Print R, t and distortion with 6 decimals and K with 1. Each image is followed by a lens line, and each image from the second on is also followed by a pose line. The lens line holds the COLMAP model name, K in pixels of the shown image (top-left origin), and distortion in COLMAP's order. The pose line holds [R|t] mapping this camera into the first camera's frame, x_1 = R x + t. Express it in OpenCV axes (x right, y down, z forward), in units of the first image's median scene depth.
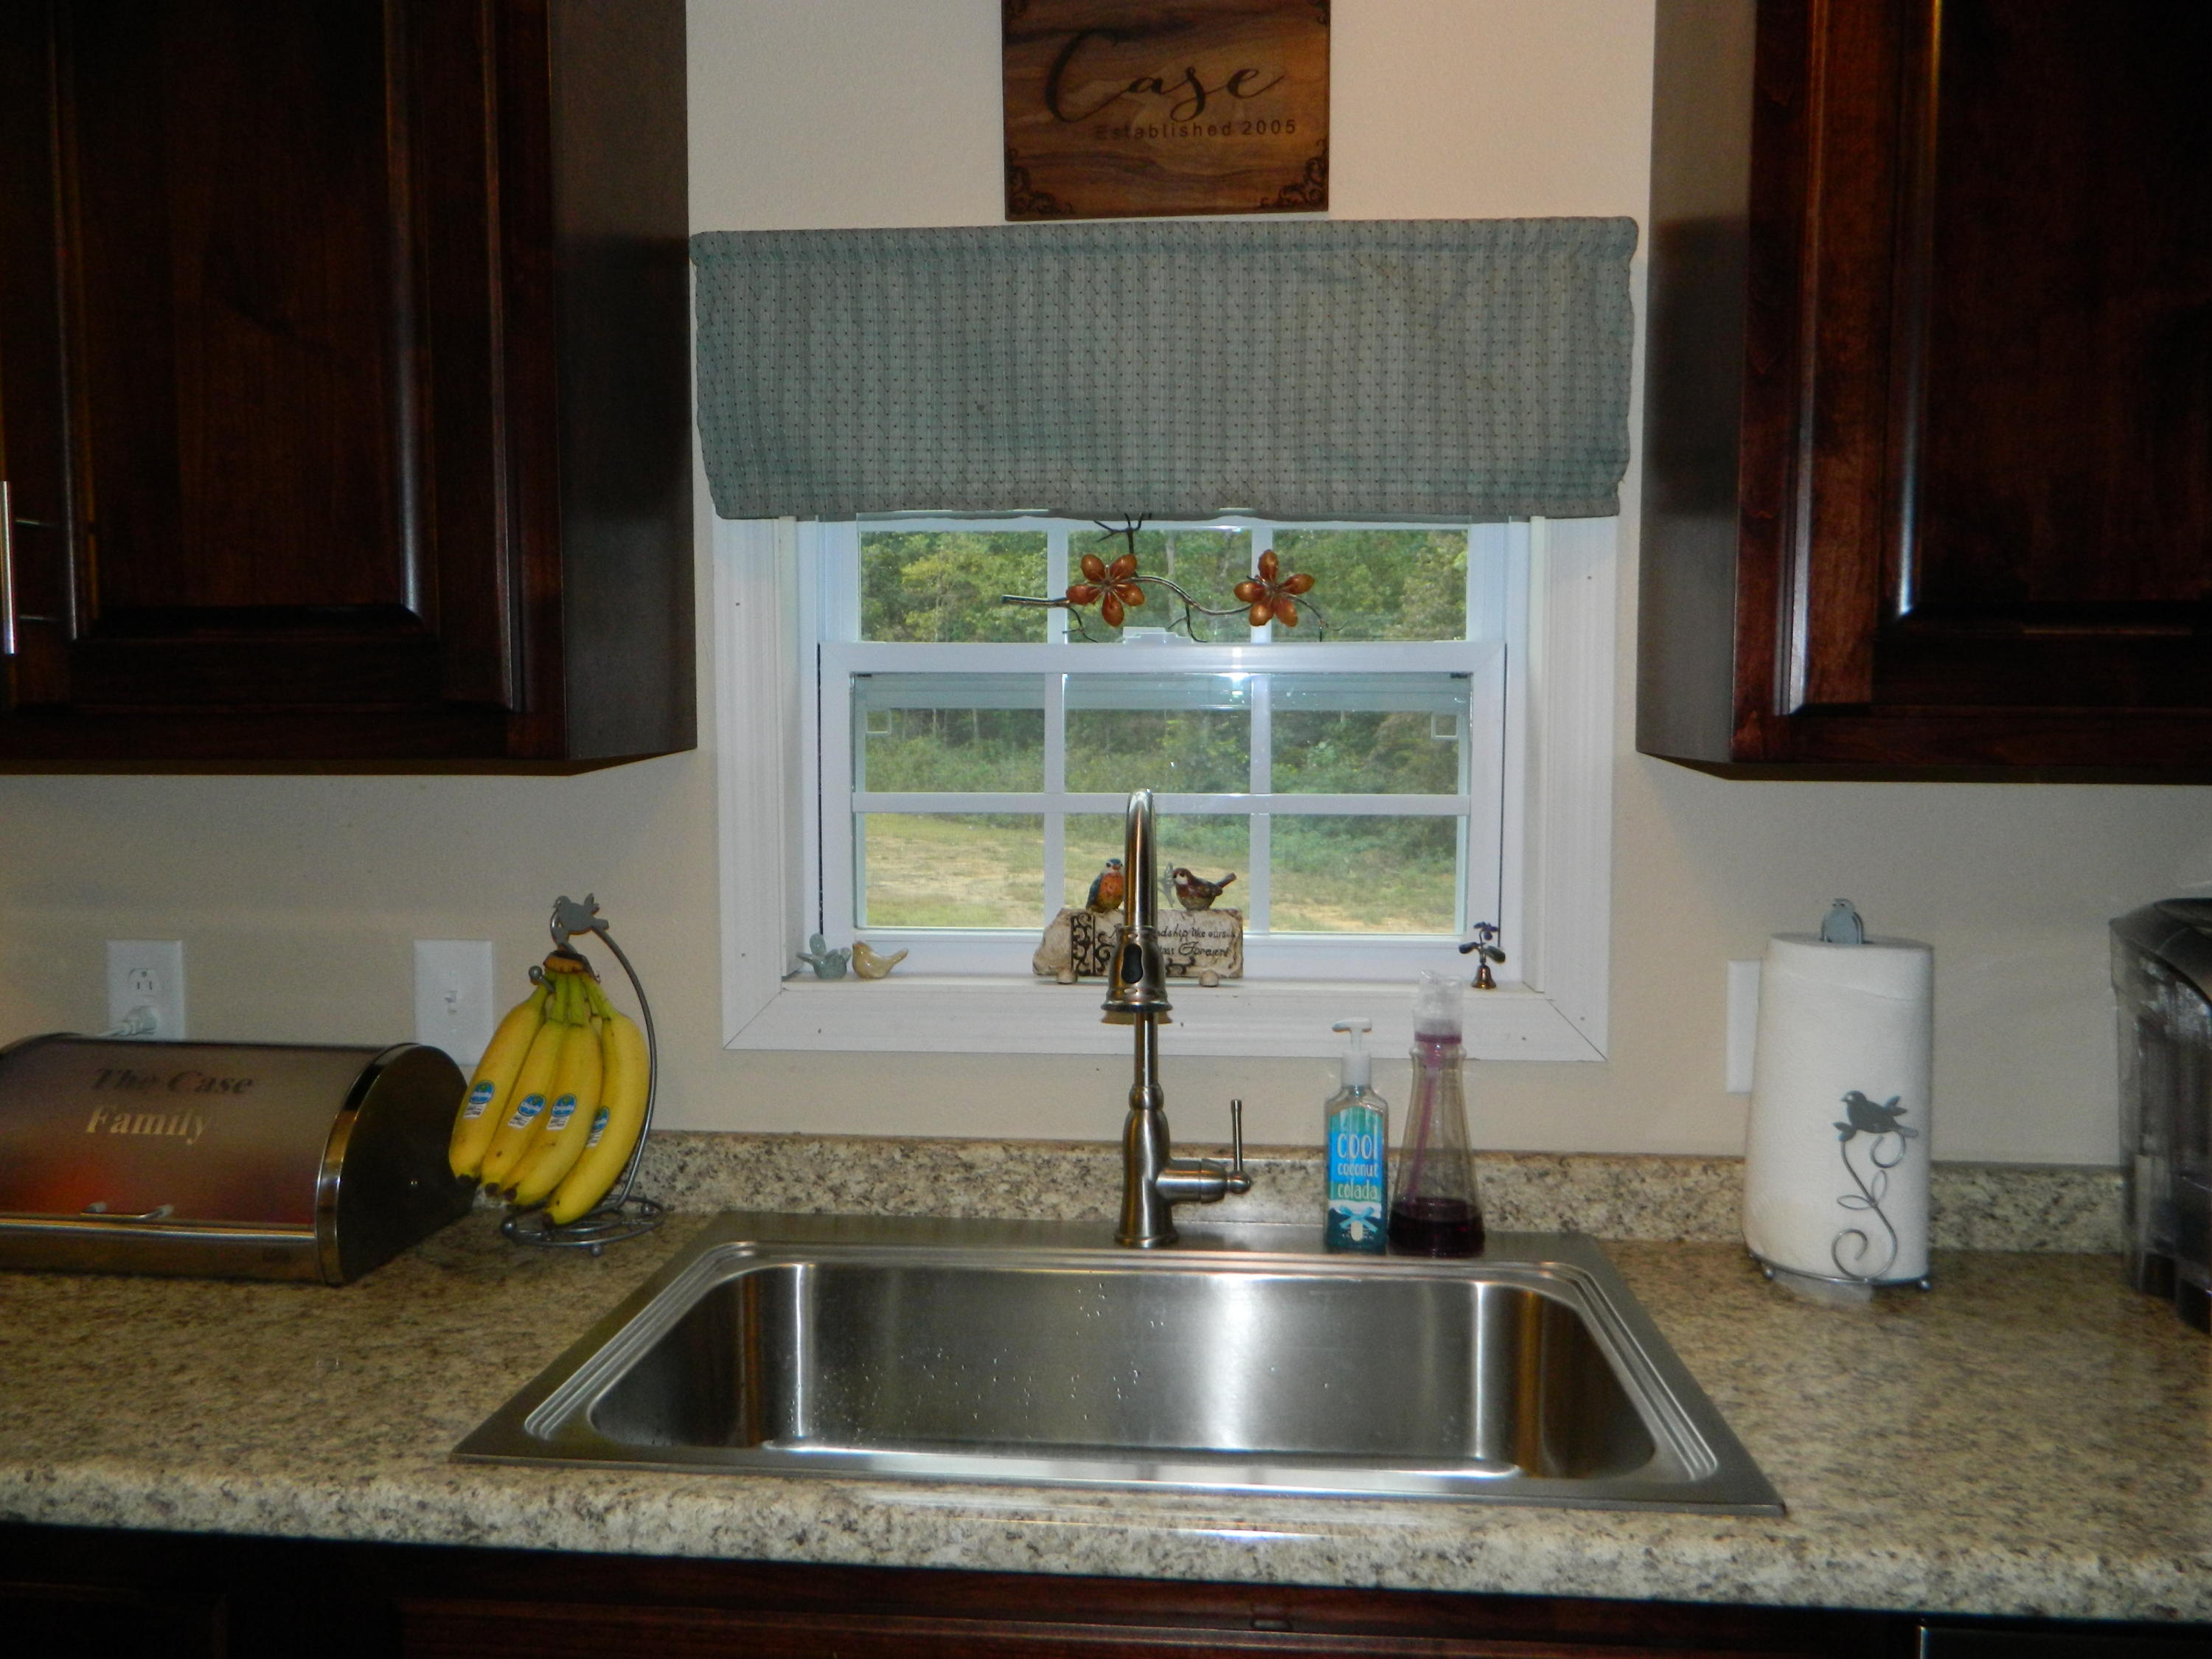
lens RADIAL K [[1644.8, 0, 1106.0], [0, 1644.8, 829.5], [0, 0, 1]] dist [-0.003206, 0.006192]
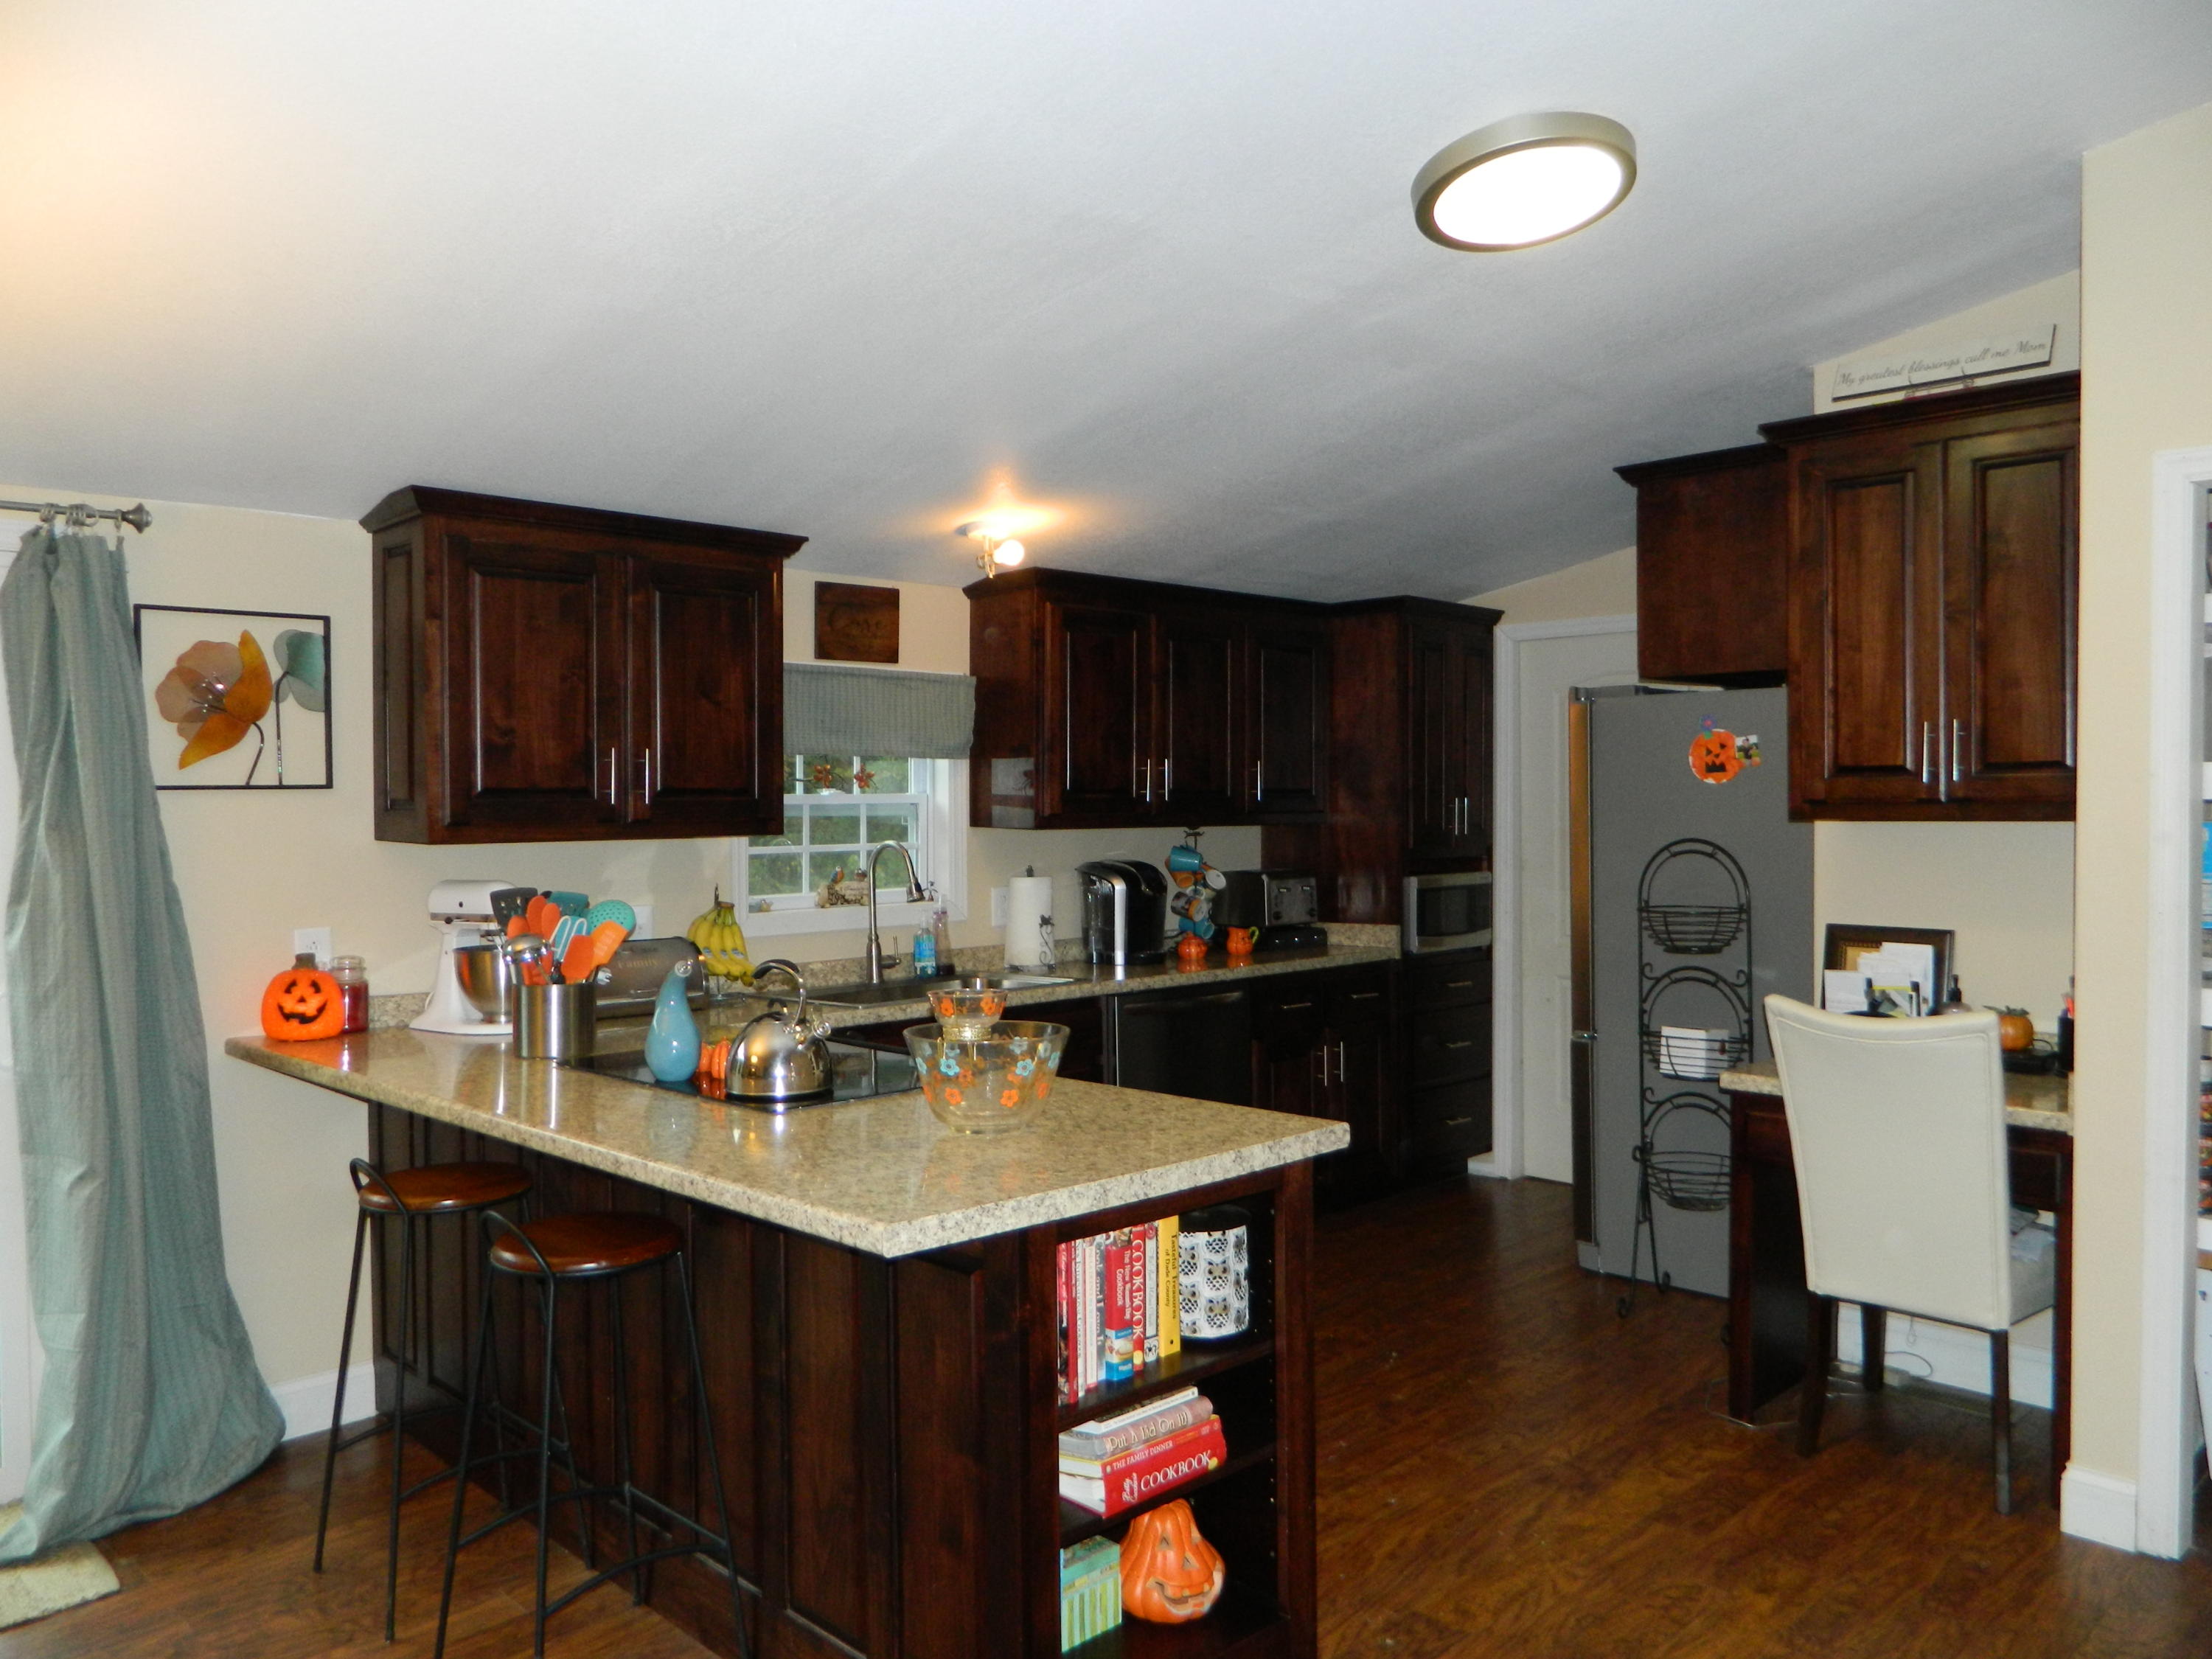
lens RADIAL K [[1644.8, 0, 1106.0], [0, 1644.8, 829.5], [0, 0, 1]] dist [-0.003206, 0.006192]
pose [[0.650548, -0.022052, 0.759145, -2.097940], [0.068998, 0.997161, -0.030162, 0.081363], [-0.756324, 0.072001, 0.650223, -1.426995]]
